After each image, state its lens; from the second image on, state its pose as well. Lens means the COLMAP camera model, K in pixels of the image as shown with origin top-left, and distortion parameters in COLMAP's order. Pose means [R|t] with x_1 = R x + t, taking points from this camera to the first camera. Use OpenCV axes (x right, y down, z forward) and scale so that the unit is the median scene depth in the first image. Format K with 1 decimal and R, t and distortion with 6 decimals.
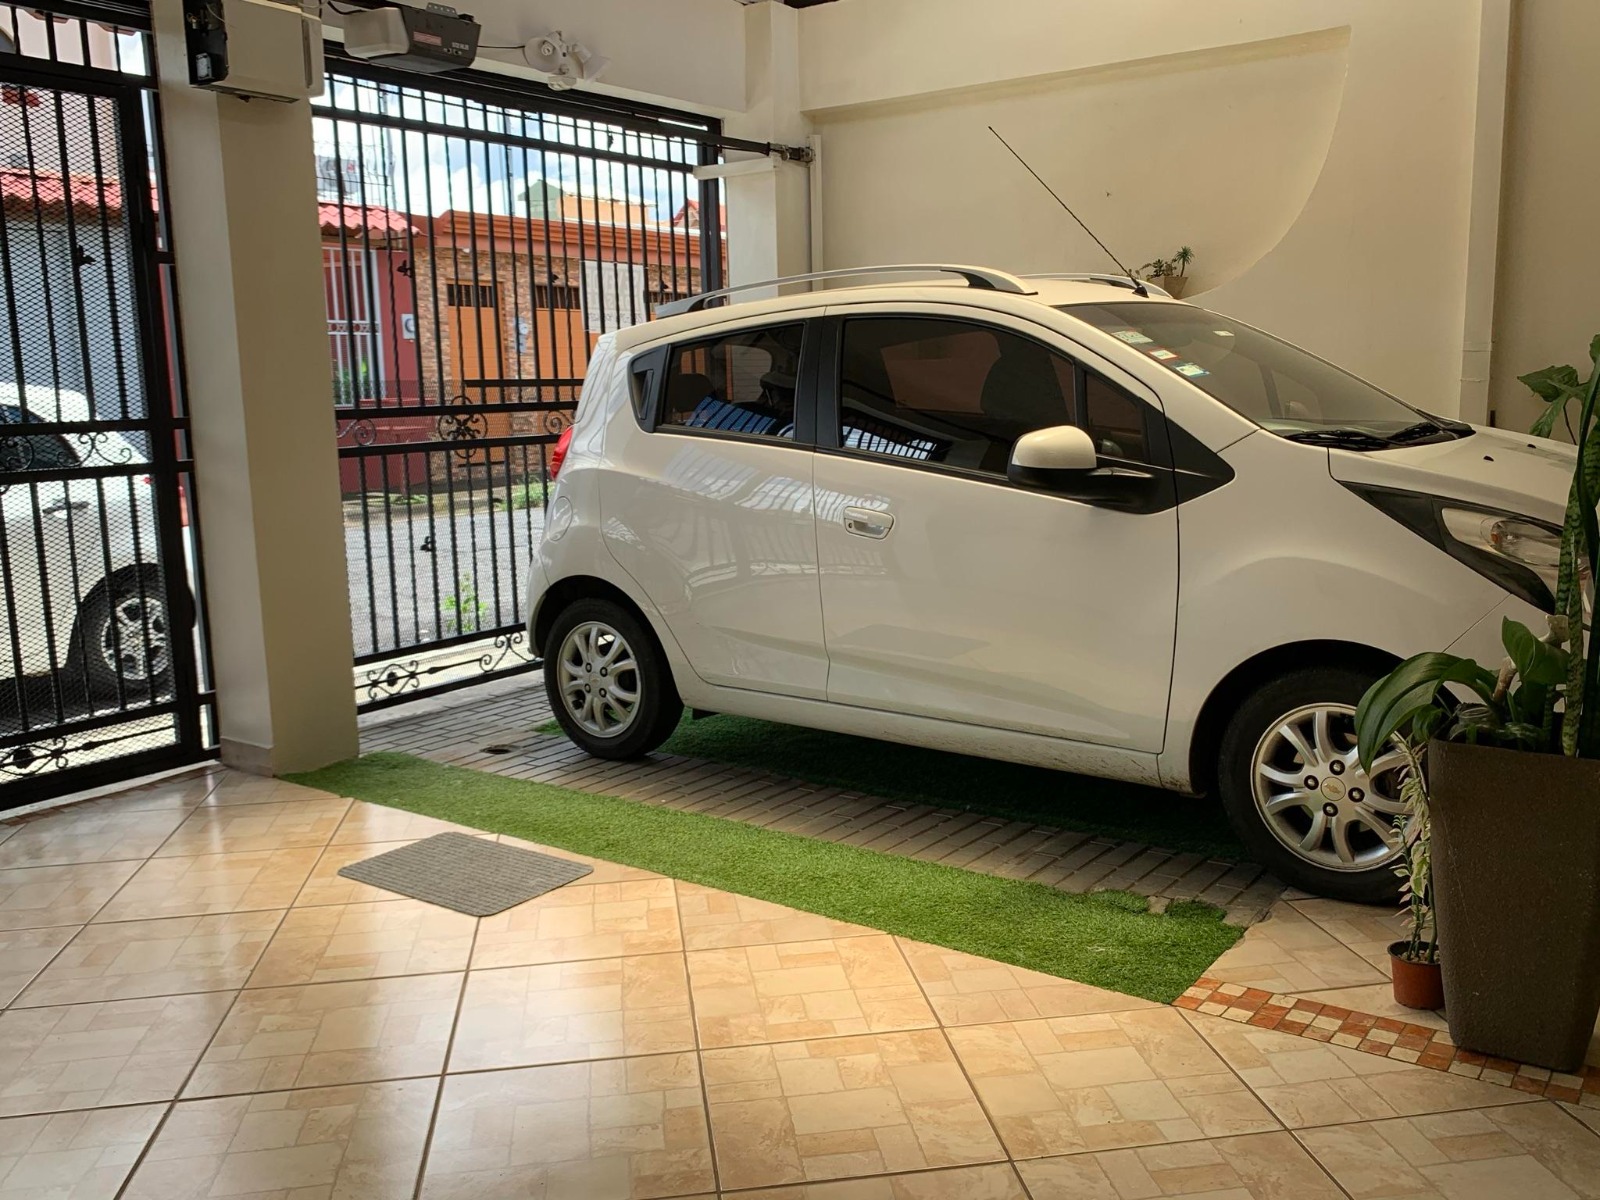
lens RADIAL K [[1388.4, 0, 800.0], [0, 1388.4, 600.0], [0, 0, 1]] dist [0.120175, -0.141455]
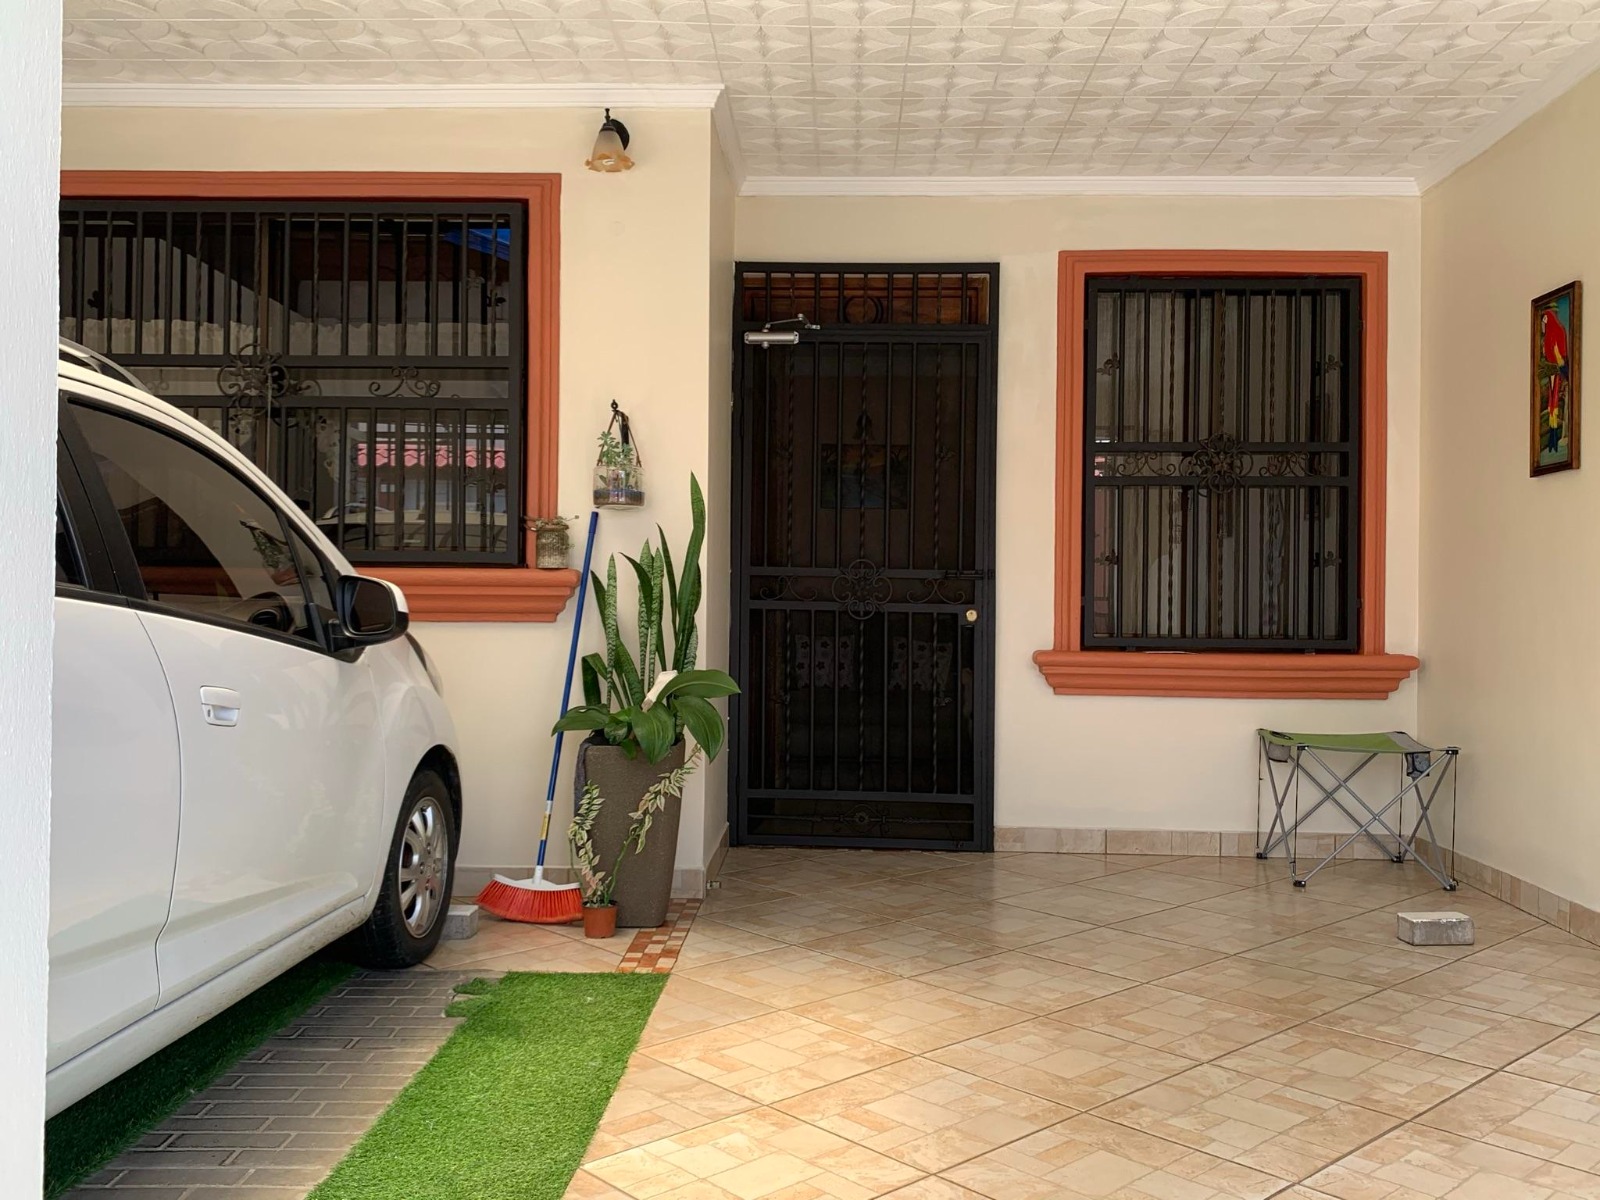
lens RADIAL K [[1388.4, 0, 800.0], [0, 1388.4, 600.0], [0, 0, 1]] dist [0.120175, -0.141455]
pose [[-0.567972, 0.022677, 0.822735, -1.013970], [0.134294, 0.988777, 0.065456, -0.166221], [-0.812018, 0.147665, -0.564644, 1.681181]]
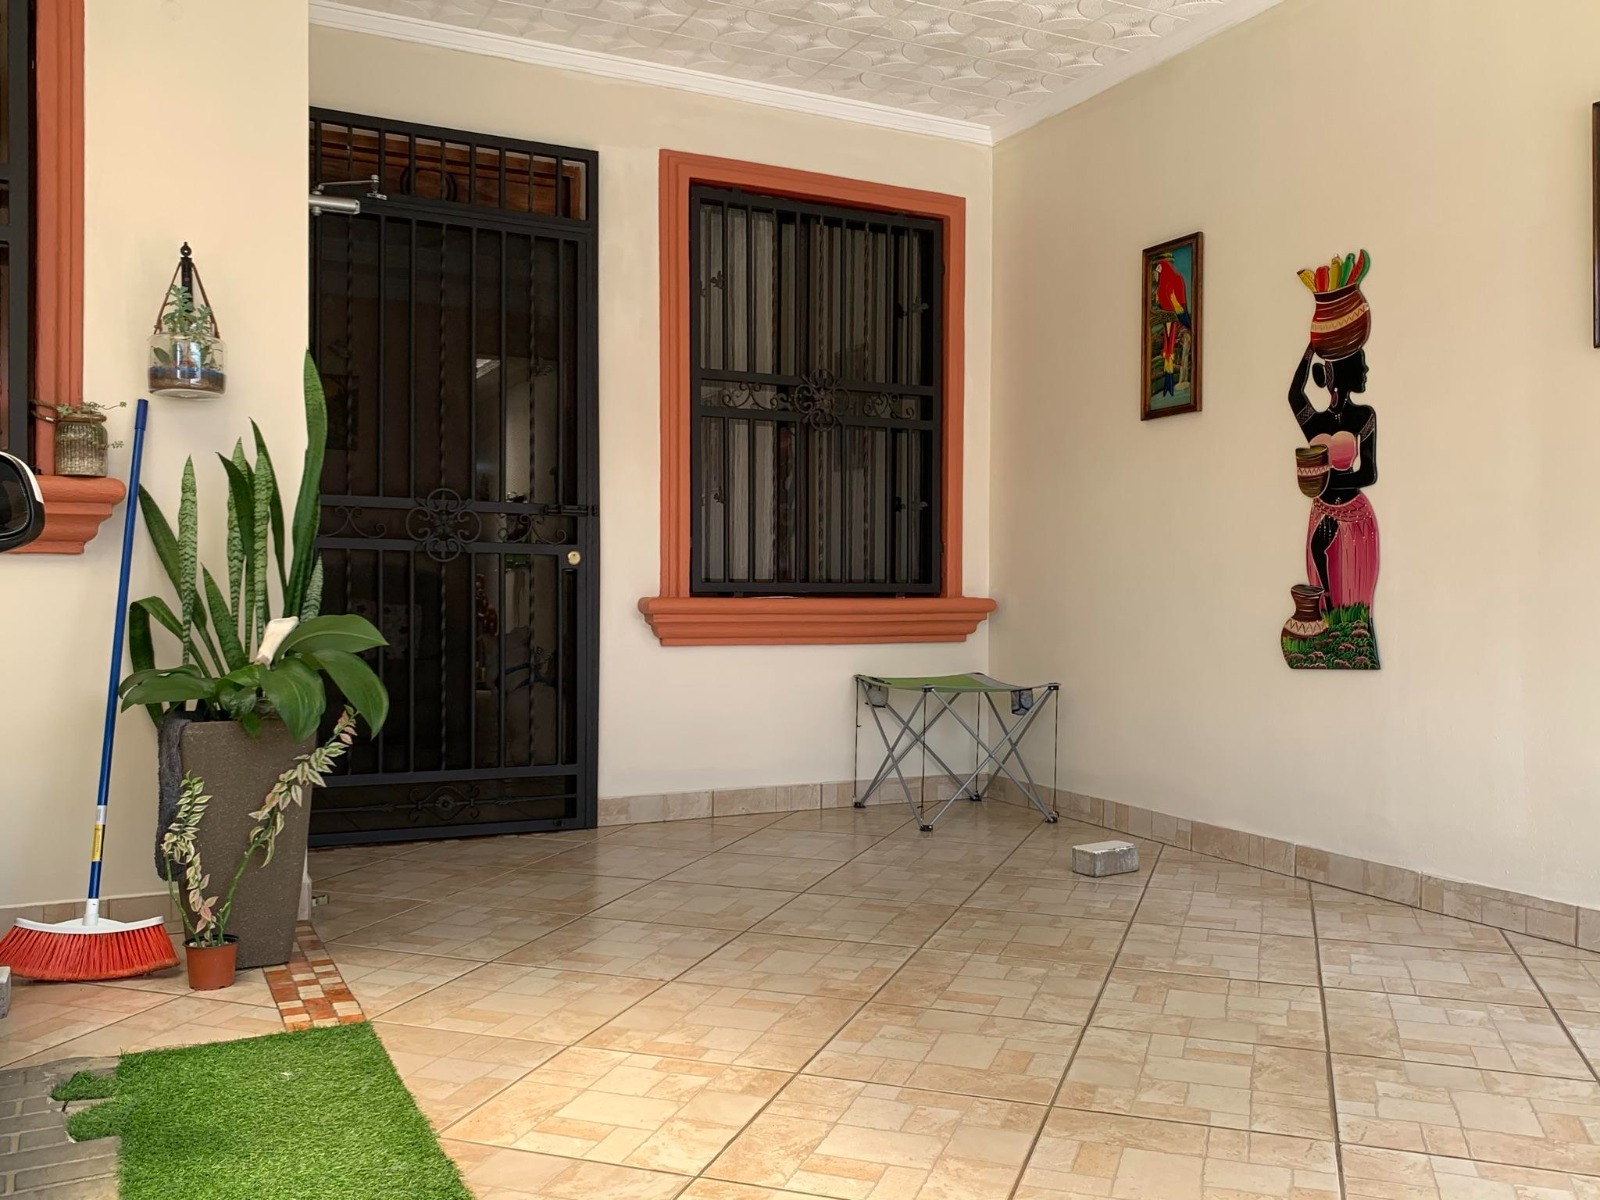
lens RADIAL K [[1394.8, 0, 795.4], [0, 1394.8, 596.7], [0, 0, 1]] dist [0.129607, -0.232911]
pose [[-0.889152, 0.018094, 0.457255, -0.517695], [0.089236, 0.986891, 0.134471, -0.139898], [-0.448827, 0.160368, -0.879111, 1.774868]]
